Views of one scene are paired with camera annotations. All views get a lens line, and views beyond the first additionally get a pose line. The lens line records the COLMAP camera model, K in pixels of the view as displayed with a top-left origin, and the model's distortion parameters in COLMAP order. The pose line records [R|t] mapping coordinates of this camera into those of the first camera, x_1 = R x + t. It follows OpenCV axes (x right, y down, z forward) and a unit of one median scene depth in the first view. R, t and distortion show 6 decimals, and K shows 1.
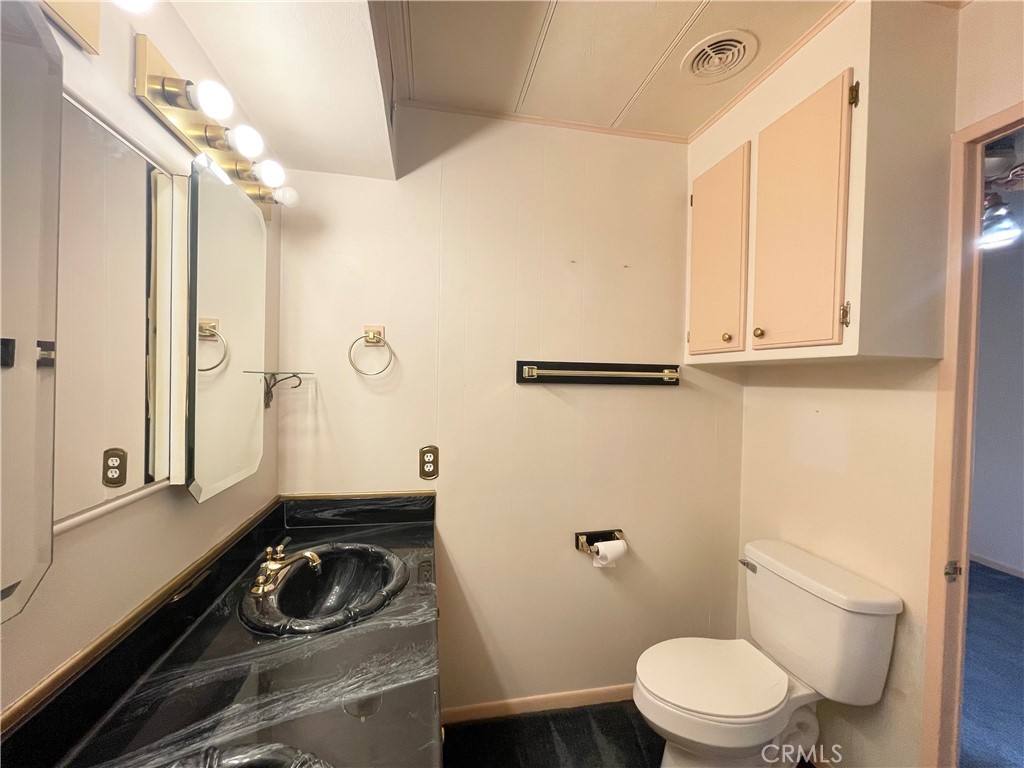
lens RADIAL K [[413.4, 0, 512.7], [0, 413.4, 381.5], [0, 0, 1]] dist [-0.002232, 0.000788]
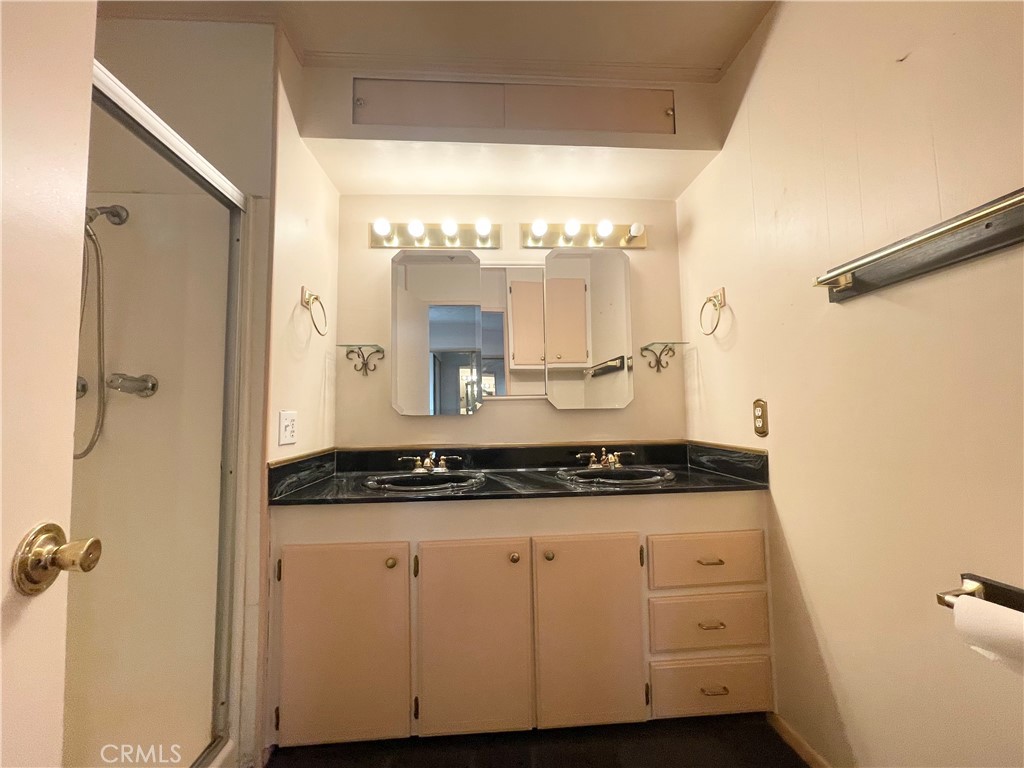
lens RADIAL K [[413.4, 0, 509.7], [0, 413.4, 380.9], [0, 0, 1]] dist [-0.002232, 0.000788]
pose [[-0.123837, -0.096788, -0.987571, 0.800755], [0.005830, 0.995144, -0.098261, 0.211296], [0.992285, -0.017926, -0.122672, 0.596276]]
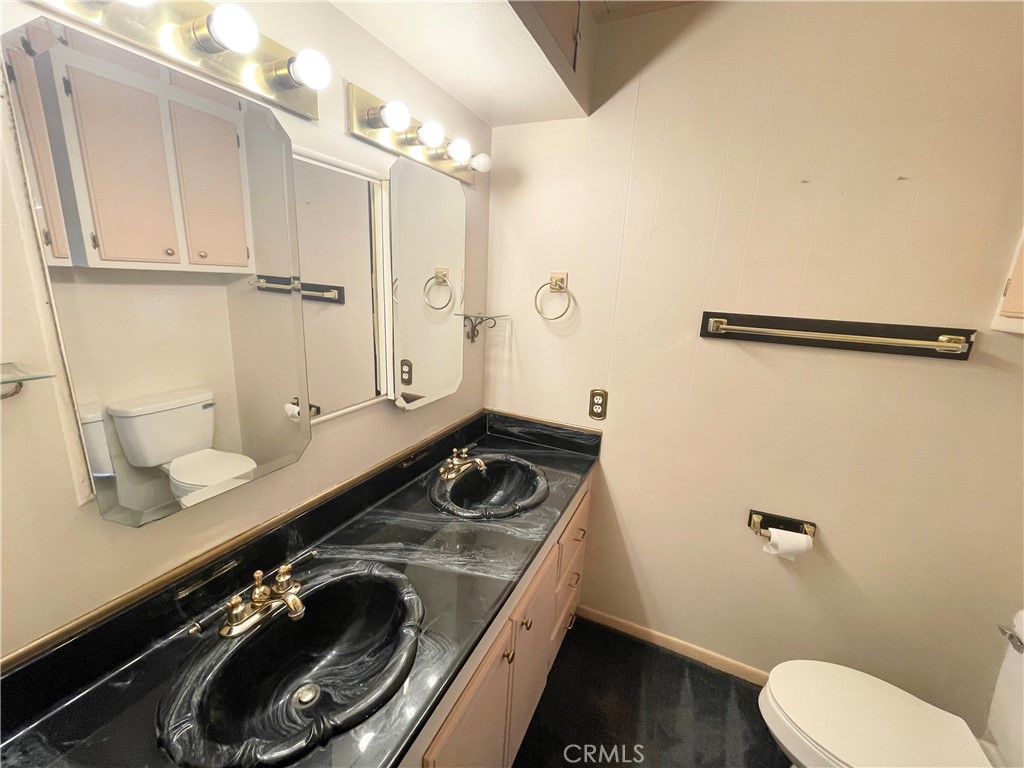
lens RADIAL K [[413.4, 0, 510.9], [0, 413.4, 381.6], [0, 0, 1]] dist [-0.002232, 0.000788]
pose [[0.805538, 0.157157, -0.571324, 0.226373], [-0.034762, 0.975060, 0.219202, -0.091241], [0.591524, -0.156715, 0.790911, 0.034844]]
